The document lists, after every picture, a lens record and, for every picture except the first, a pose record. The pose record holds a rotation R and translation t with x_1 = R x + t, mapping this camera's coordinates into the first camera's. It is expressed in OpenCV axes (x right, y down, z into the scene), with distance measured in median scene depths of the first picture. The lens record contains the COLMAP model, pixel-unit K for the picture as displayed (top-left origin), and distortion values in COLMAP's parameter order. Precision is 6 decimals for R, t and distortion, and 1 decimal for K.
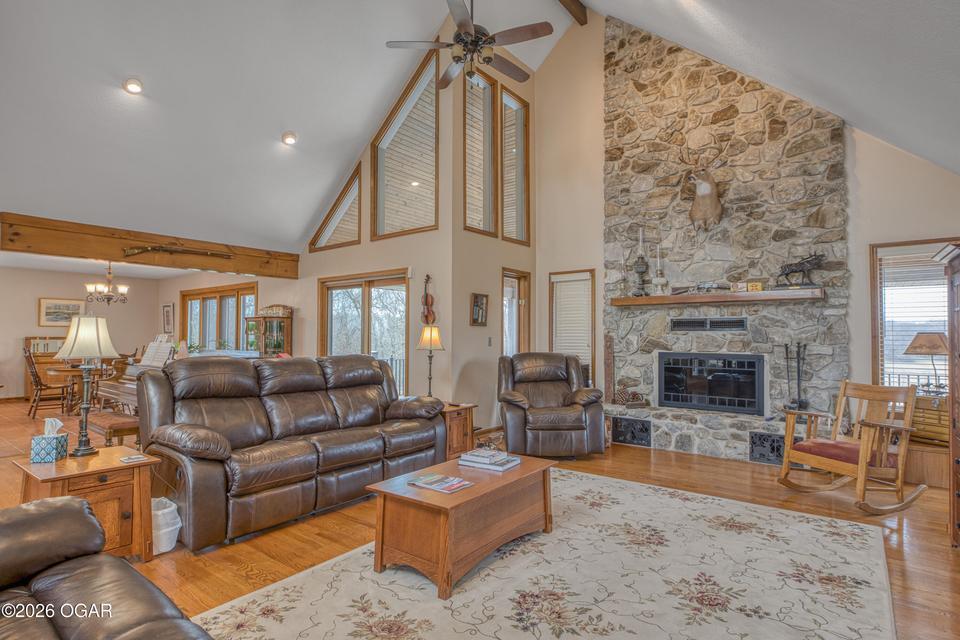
lens RADIAL K [[498.5, 0, 470.1], [0, 498.5, 325.5], [0, 0, 1]] dist [-0.001796, 0.000005]
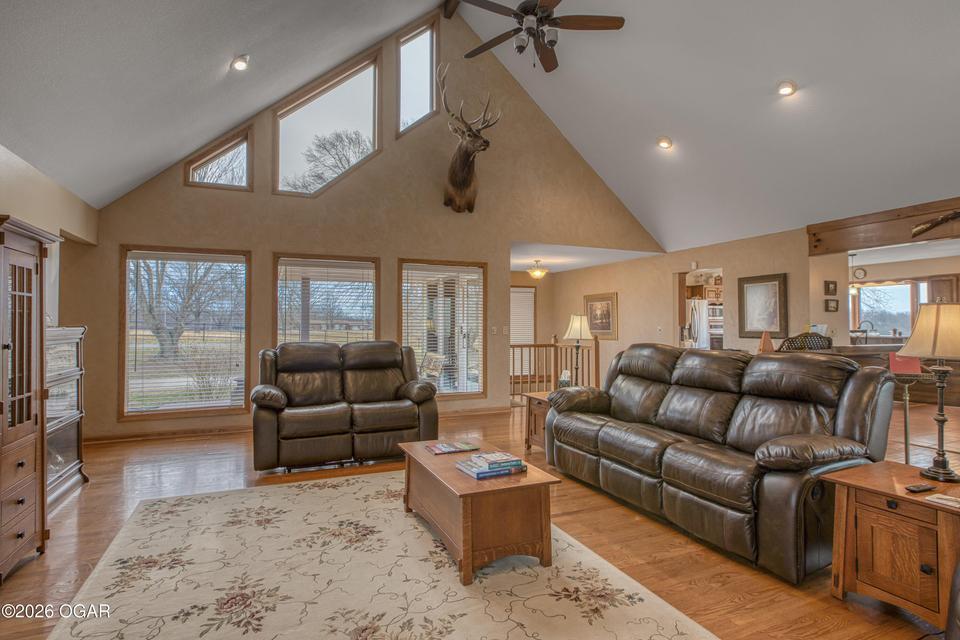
lens RADIAL K [[485.4, 0, 480.0], [0, 485.4, 320.0], [0, 0, 1]] dist [-0.001547, -0.000248]
pose [[-0.471971, -0.013216, -0.881515, 0.463779], [0.018408, 0.999522, -0.024841, 0.018082], [0.881422, -0.027951, -0.471502, 0.795876]]
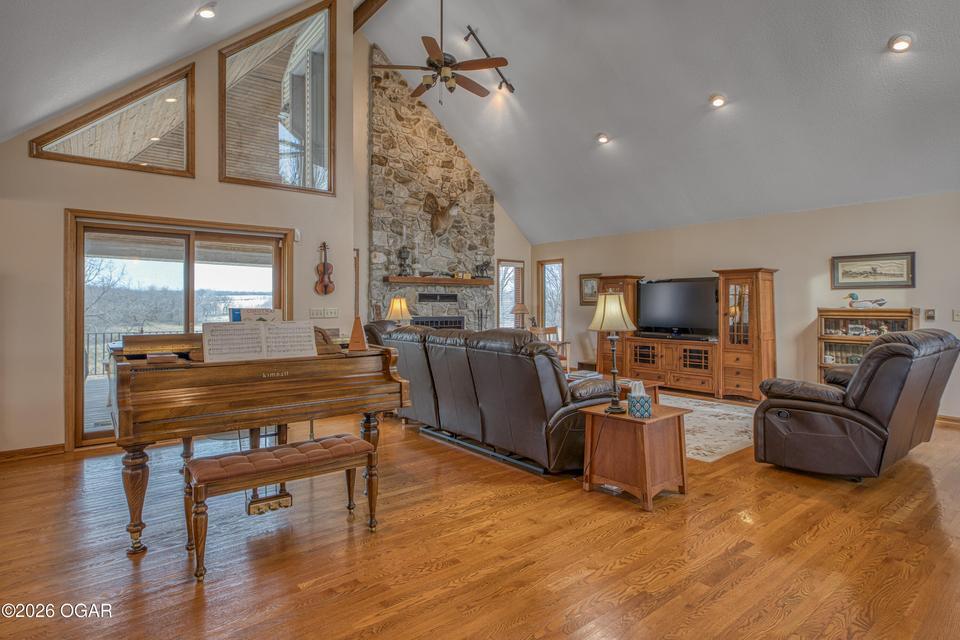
lens RADIAL K [[502.7, 0, 472.0], [0, 502.7, 305.7], [0, 0, 1]] dist [-0.002962, -0.000416]
pose [[0.243096, -0.005313, 0.969988, -1.036116], [-0.021365, 0.999713, 0.010830, 0.003454], [-0.969767, -0.023357, 0.242912, 0.542525]]
